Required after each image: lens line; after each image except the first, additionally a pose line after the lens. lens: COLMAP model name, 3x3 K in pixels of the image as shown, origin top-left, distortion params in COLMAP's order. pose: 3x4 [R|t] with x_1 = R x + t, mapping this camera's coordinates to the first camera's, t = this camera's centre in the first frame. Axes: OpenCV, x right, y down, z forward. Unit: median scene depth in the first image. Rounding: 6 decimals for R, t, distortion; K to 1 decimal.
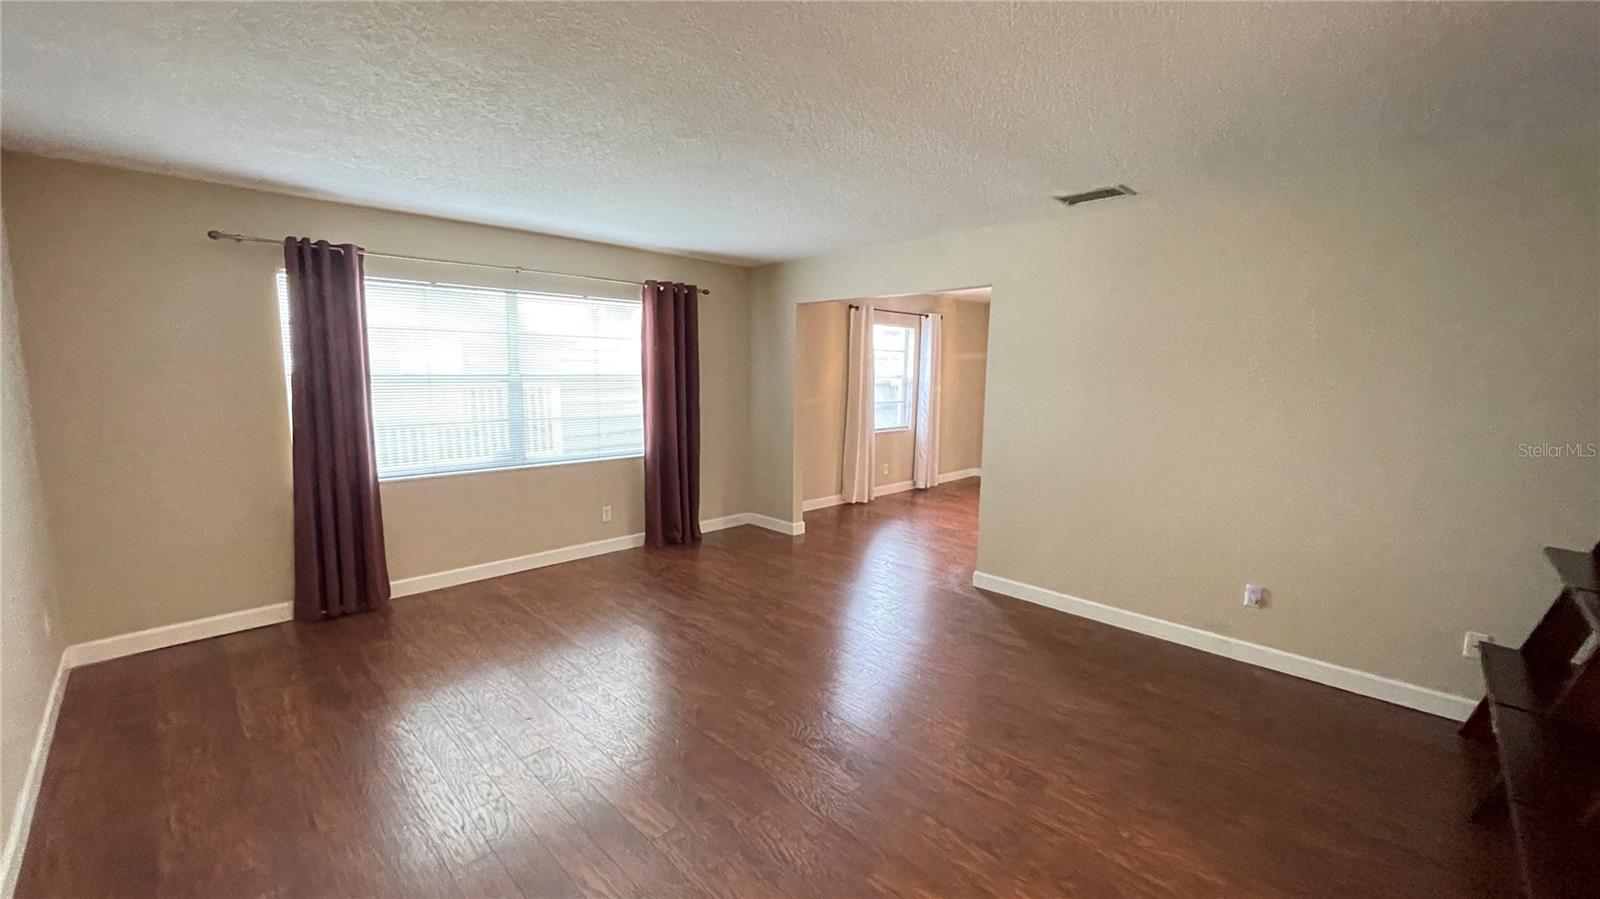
lens RADIAL K [[640.7, 0, 792.6], [0, 640.7, 448.3], [0, 0, 1]] dist [0.001486, 0.000053]
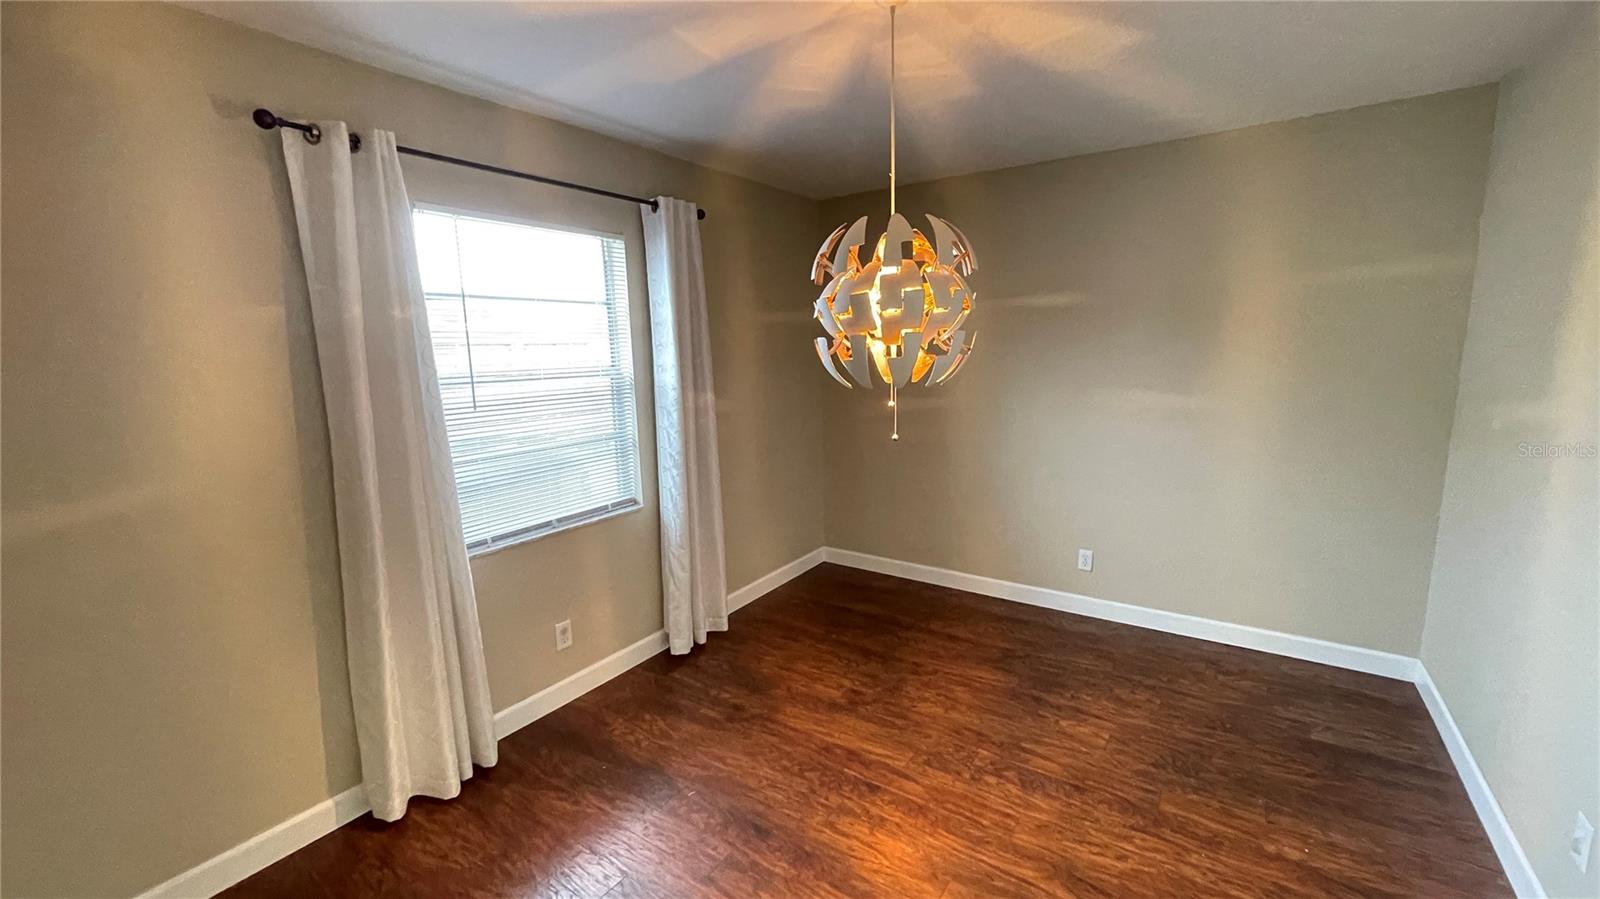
lens RADIAL K [[634.6, 0, 800.0], [0, 634.6, 449.5], [0, 0, 1]] dist [-0.000019, -0.000101]
pose [[0.979538, -0.067640, 0.189550, 0.210919], [0.059655, 0.997087, 0.047528, -0.077692], [-0.192213, -0.035248, 0.980720, 0.614531]]
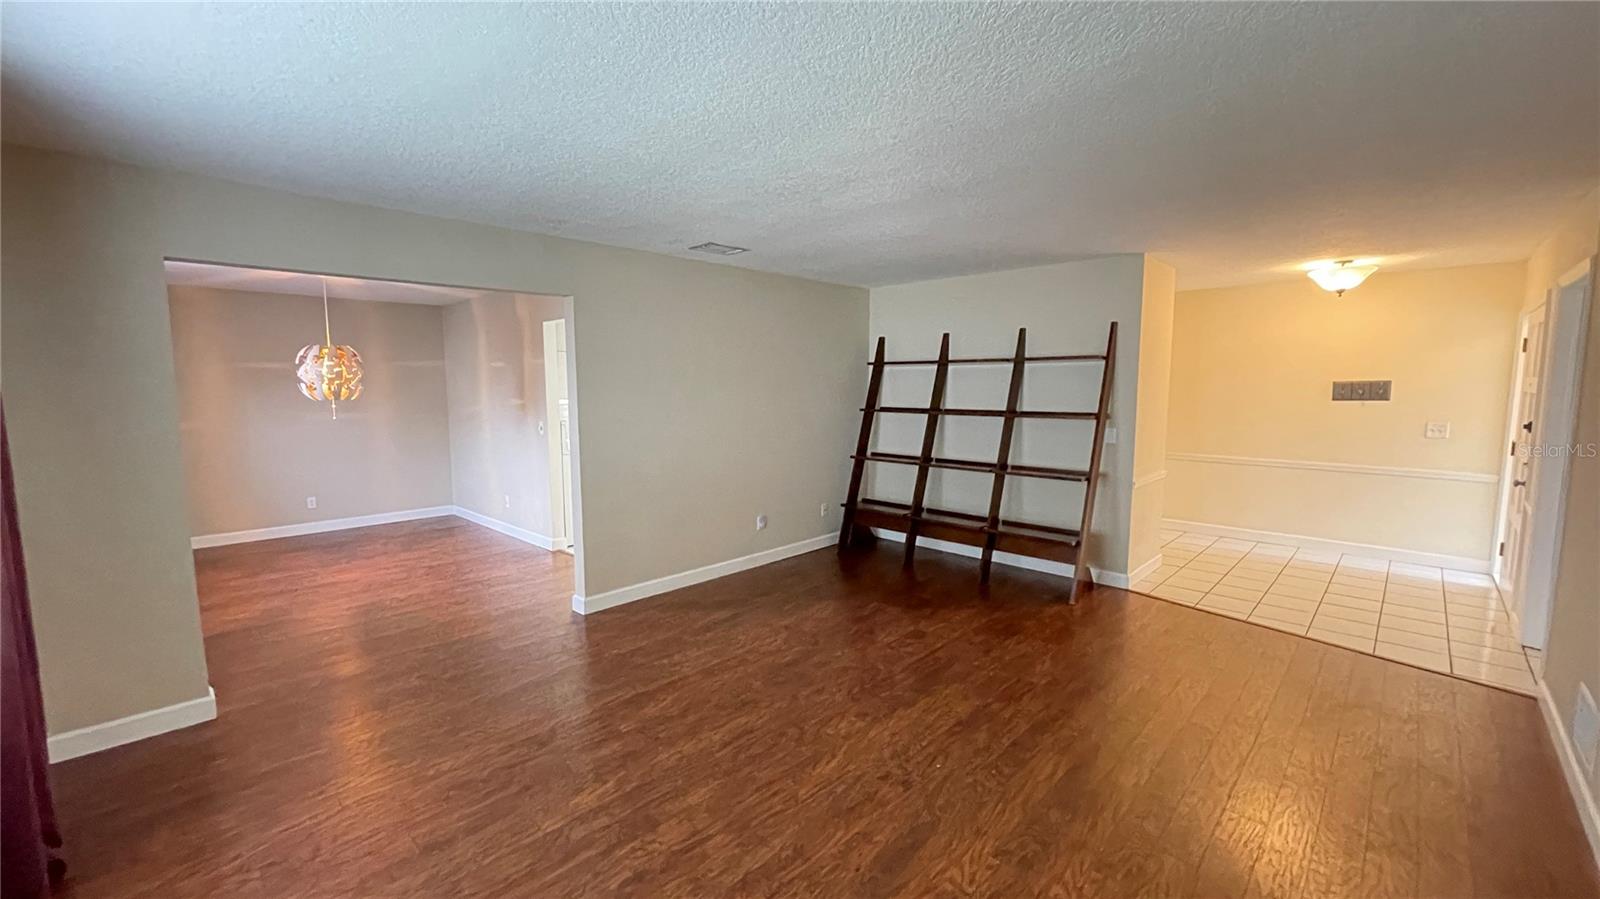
lens RADIAL K [[640.7, 0, 792.6], [0, 640.7, 448.3], [0, 0, 1]] dist [0.001486, 0.000053]
pose [[-0.011740, -0.115534, 0.993234, -0.349703], [0.134331, 0.984116, 0.116061, -0.052174], [-0.990867, 0.134785, 0.003966, 0.368025]]
